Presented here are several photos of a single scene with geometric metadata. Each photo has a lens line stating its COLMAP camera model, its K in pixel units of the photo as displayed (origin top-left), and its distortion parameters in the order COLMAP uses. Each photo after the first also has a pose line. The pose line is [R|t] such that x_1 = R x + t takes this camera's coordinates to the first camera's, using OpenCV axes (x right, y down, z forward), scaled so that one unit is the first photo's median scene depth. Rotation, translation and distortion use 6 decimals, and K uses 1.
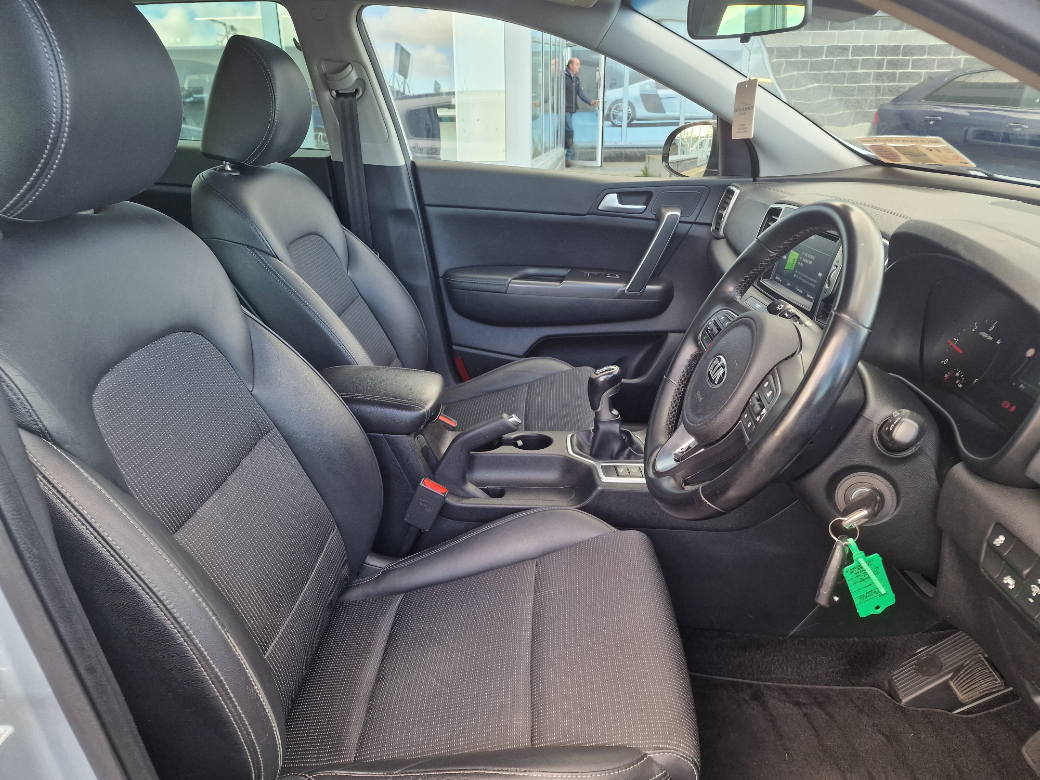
lens RADIAL K [[704.5, 0, 500.4], [0, 704.5, 395.2], [0, 0, 1]] dist [0.046373, -0.034817]
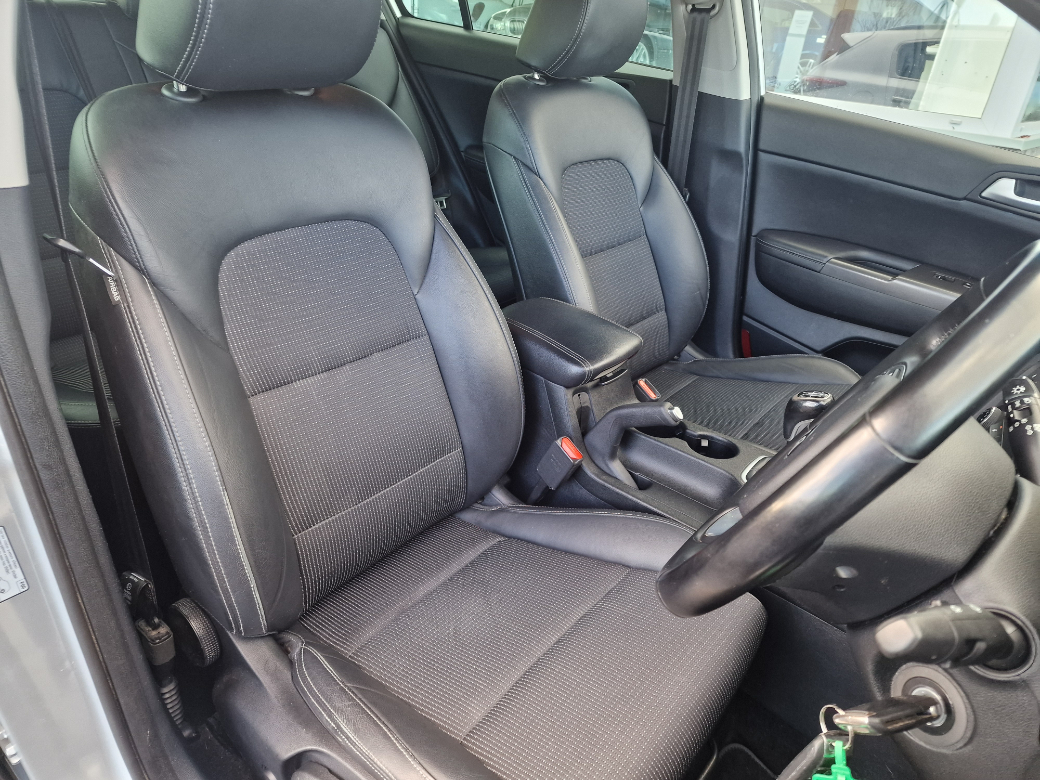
lens RADIAL K [[704.5, 0, 523.4], [0, 704.5, 395.4], [0, 0, 1]] dist [0.046373, -0.034817]
pose [[0.812068, 0.341942, -0.472885, 0.186249], [-0.296649, 0.939719, 0.170083, -0.052625], [0.502538, 0.002162, 0.864552, 0.111249]]
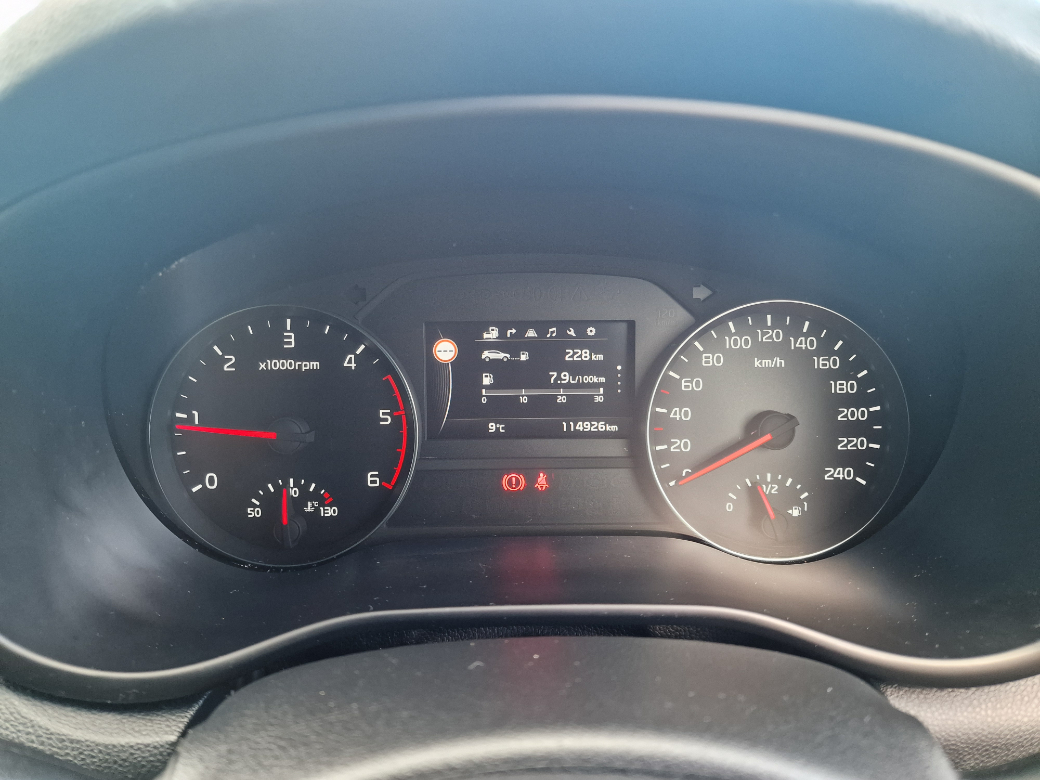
lens RADIAL K [[704.5, 0, 516.9], [0, 704.5, 390.1], [0, 0, 1]] dist [0.046373, -0.034817]
pose [[-0.076668, -0.417467, 0.905452, 0.171701], [0.388964, 0.823649, 0.412686, -0.087436], [-0.918057, 0.383828, 0.099232, 0.431507]]
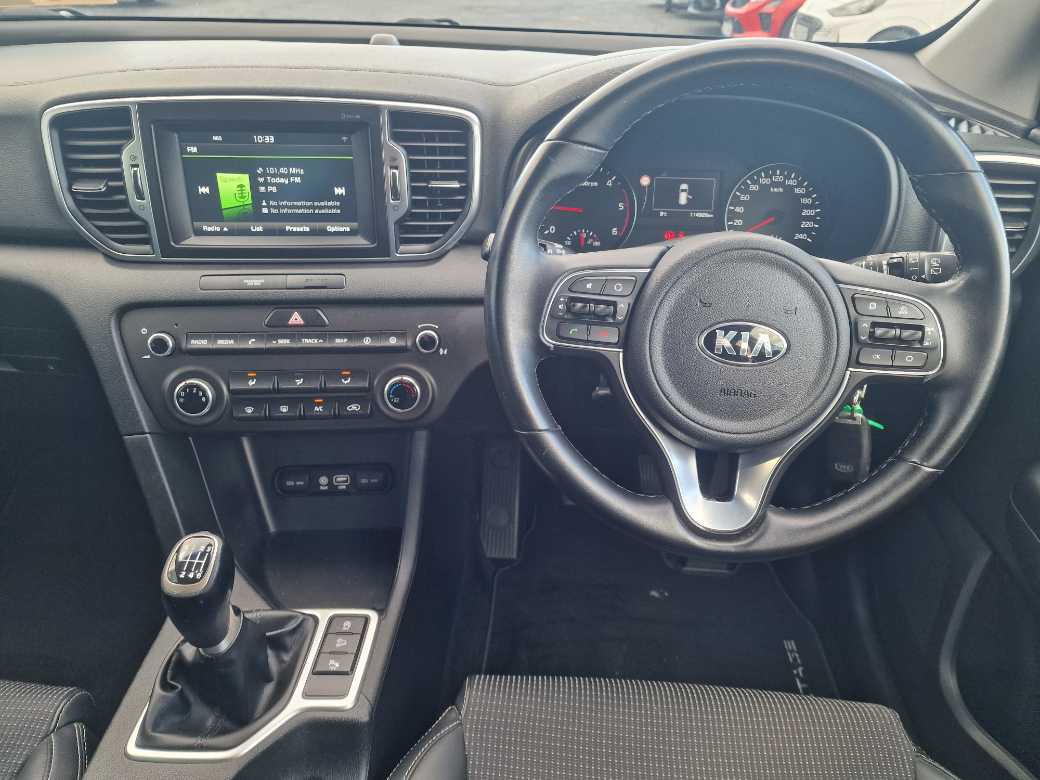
lens RADIAL K [[704.5, 0, 518.8], [0, 704.5, 387.2], [0, 0, 1]] dist [0.046373, -0.034817]
pose [[-0.016902, -0.528247, 0.848923, -0.114276], [0.369861, 0.785515, 0.496155, -0.180141], [-0.928933, 0.322369, 0.182101, 0.498438]]
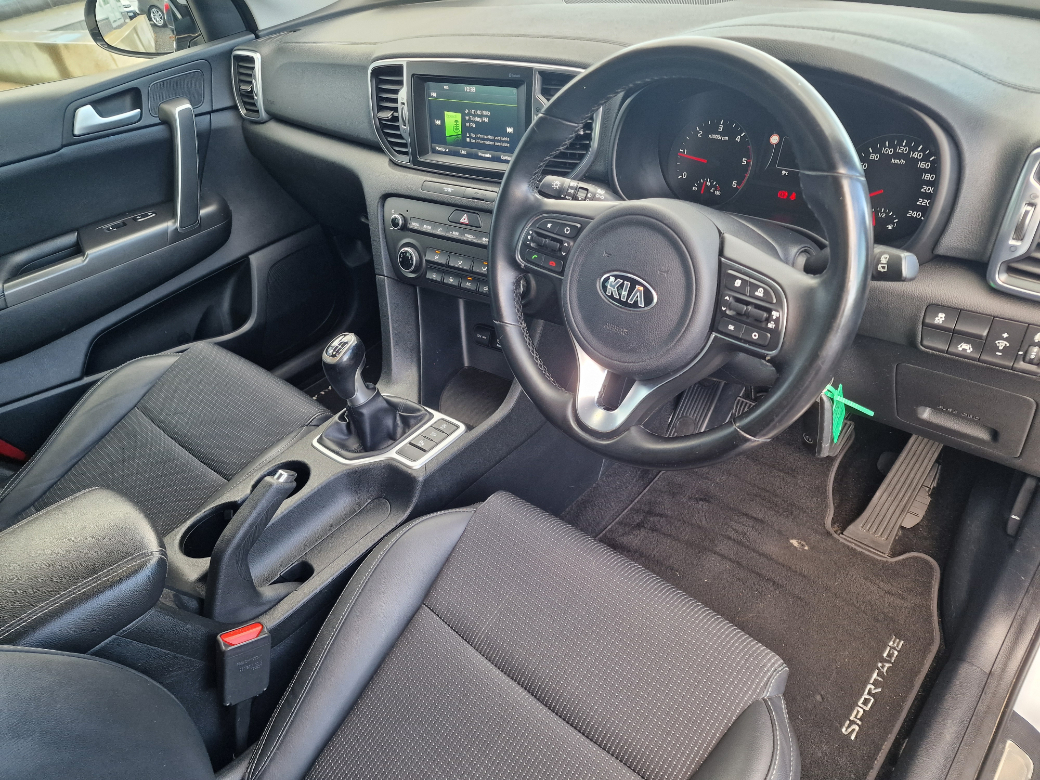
lens RADIAL K [[704.5, 0, 526.8], [0, 704.5, 384.3], [0, 0, 1]] dist [0.046373, -0.034817]
pose [[0.611374, -0.534906, 0.583179, -0.130951], [0.415224, 0.844191, 0.339014, -0.120649], [-0.673655, 0.034885, 0.738222, 0.225176]]
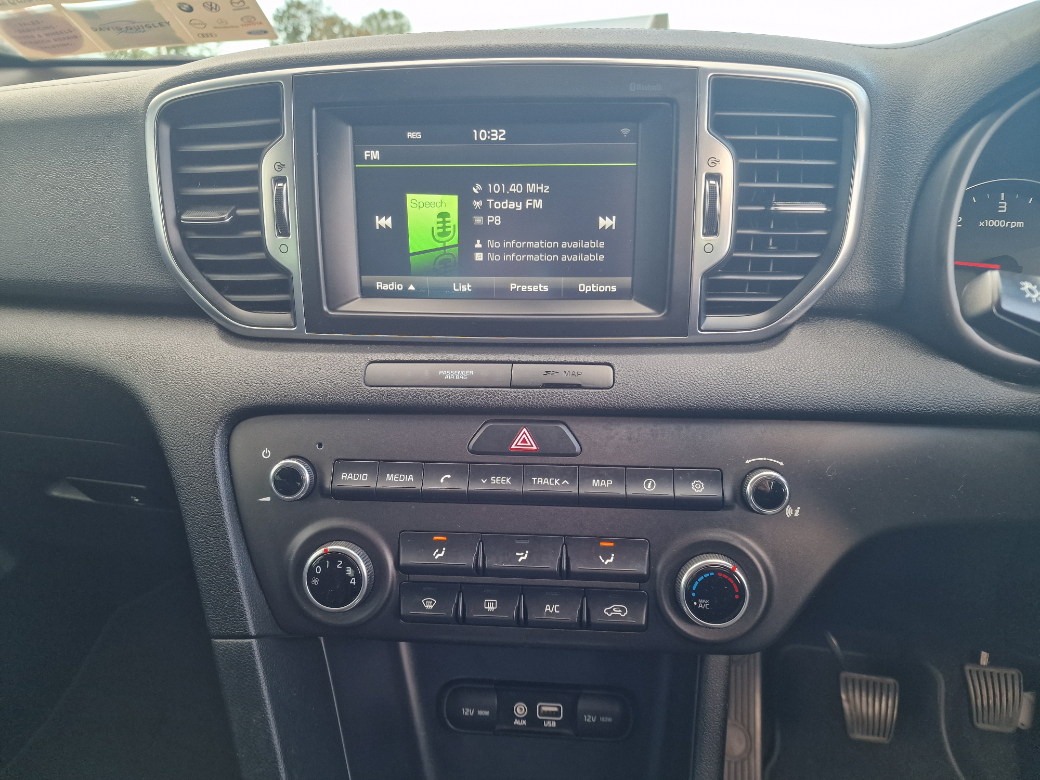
lens RADIAL K [[704.5, 0, 521.9], [0, 704.5, 397.6], [0, 0, 1]] dist [0.046373, -0.034817]
pose [[0.128880, -0.391170, 0.911250, 0.048962], [0.399107, 0.861667, 0.313439, -0.140354], [-0.907802, 0.323290, 0.267170, 0.610750]]
